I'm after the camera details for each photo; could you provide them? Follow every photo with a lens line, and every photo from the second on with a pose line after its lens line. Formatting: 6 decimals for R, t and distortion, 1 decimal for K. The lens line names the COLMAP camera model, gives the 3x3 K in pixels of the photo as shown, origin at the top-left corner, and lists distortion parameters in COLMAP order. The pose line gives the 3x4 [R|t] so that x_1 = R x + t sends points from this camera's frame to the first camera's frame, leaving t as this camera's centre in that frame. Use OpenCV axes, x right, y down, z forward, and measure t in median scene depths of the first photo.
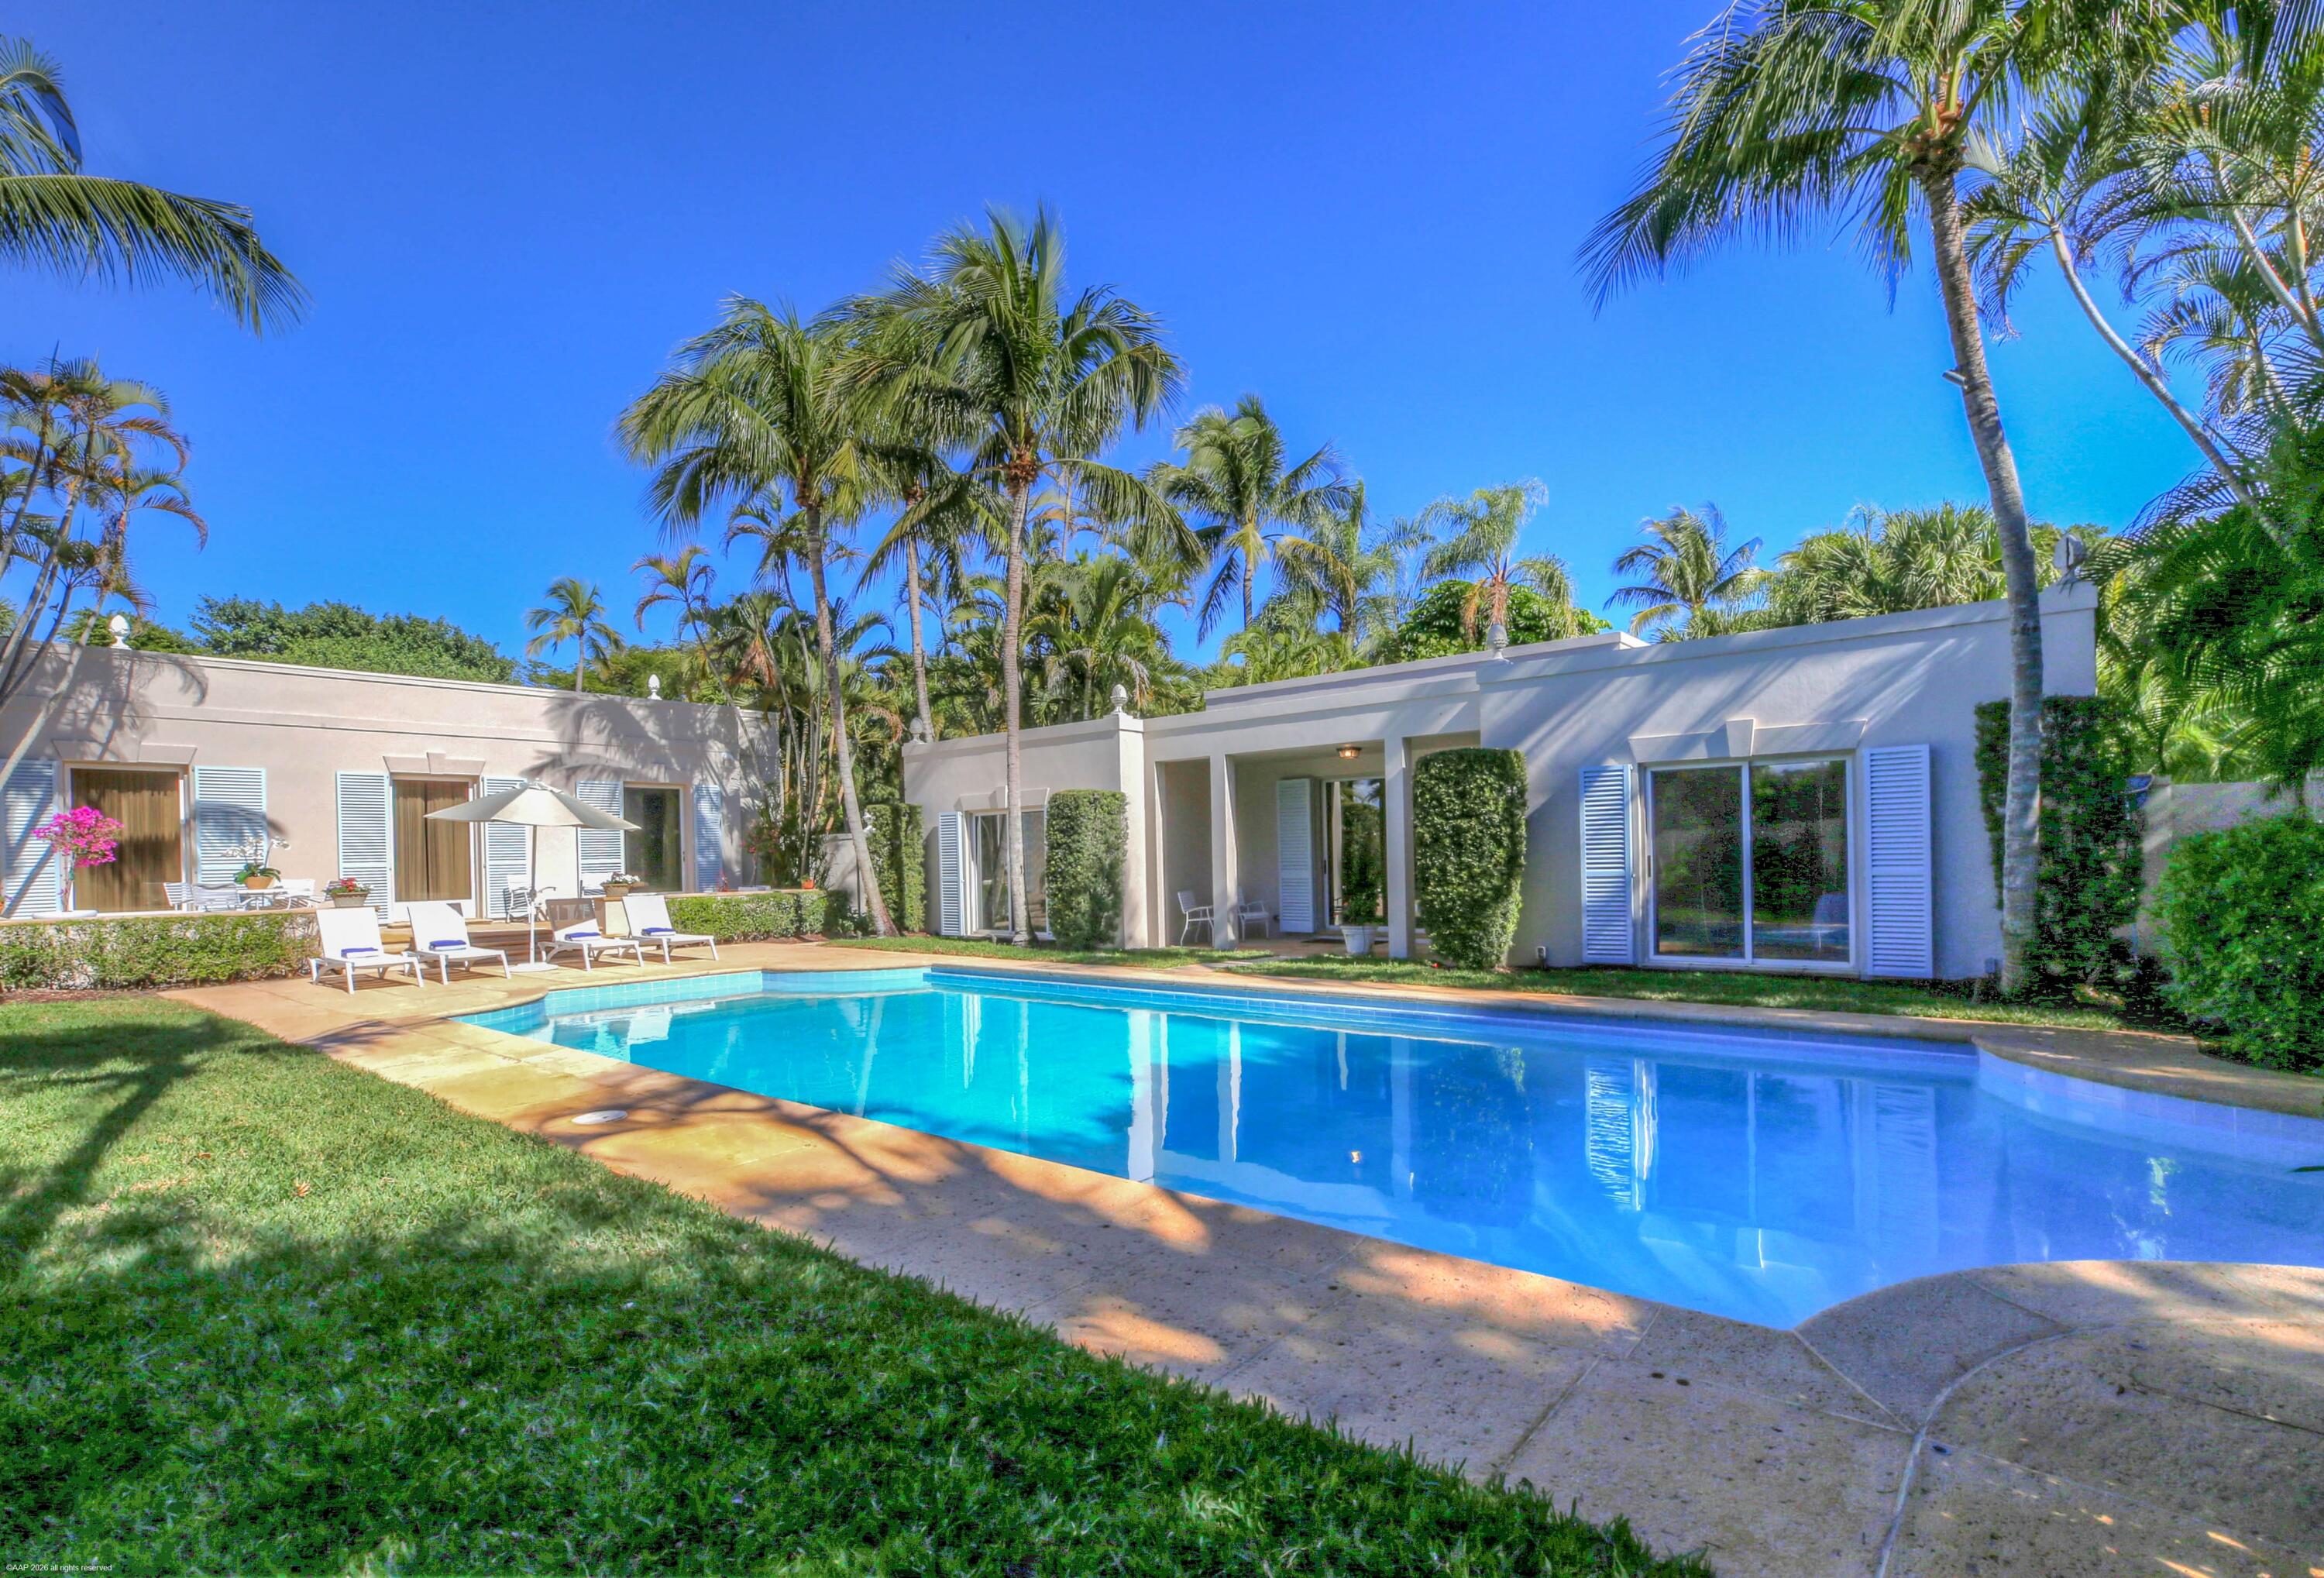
lens RADIAL K [[1068.8, 0, 1165.9], [0, 1068.8, 861.2], [0, 0, 1]] dist [-0.028738, -0.000053]
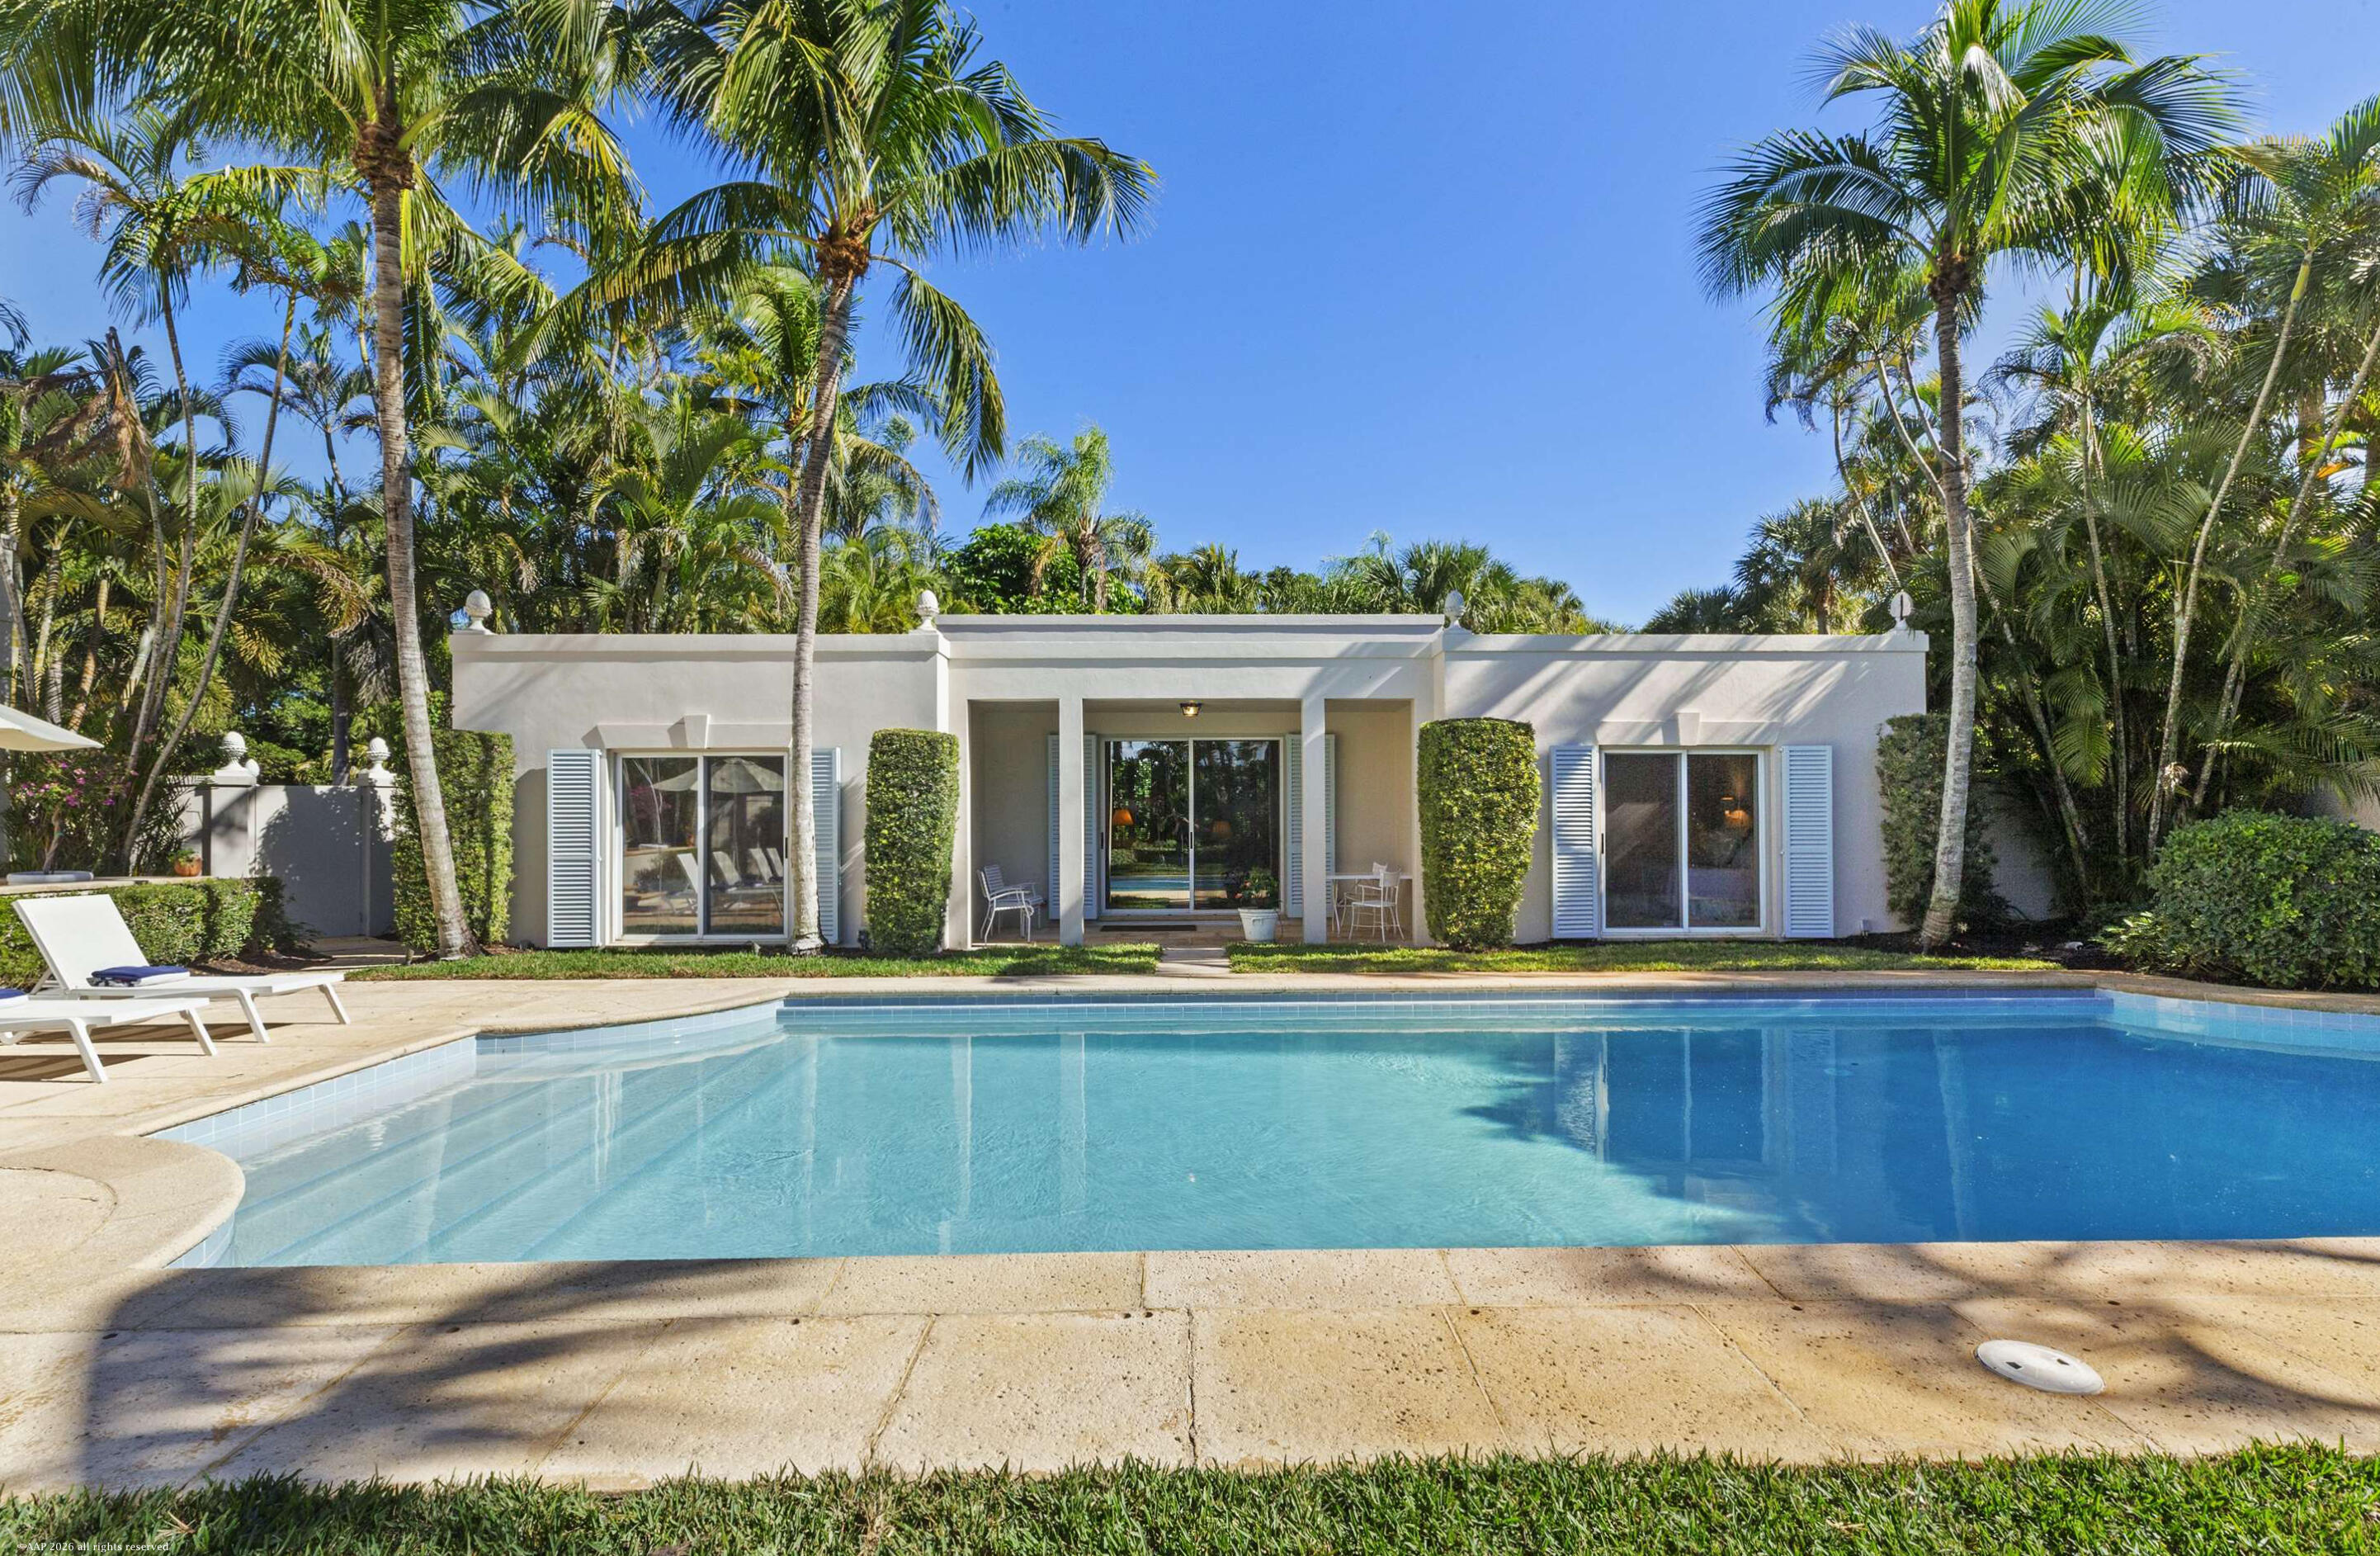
lens RADIAL K [[1132.8, 0, 1194.1], [0, 1132.8, 789.8], [0, 0, 1]] dist [0.011645, 0.000354]
pose [[0.750500, 0.036737, 0.659849, -0.443407], [-0.010102, 0.998975, -0.044128, 0.004208], [-0.660794, 0.026453, 0.750101, 0.314735]]
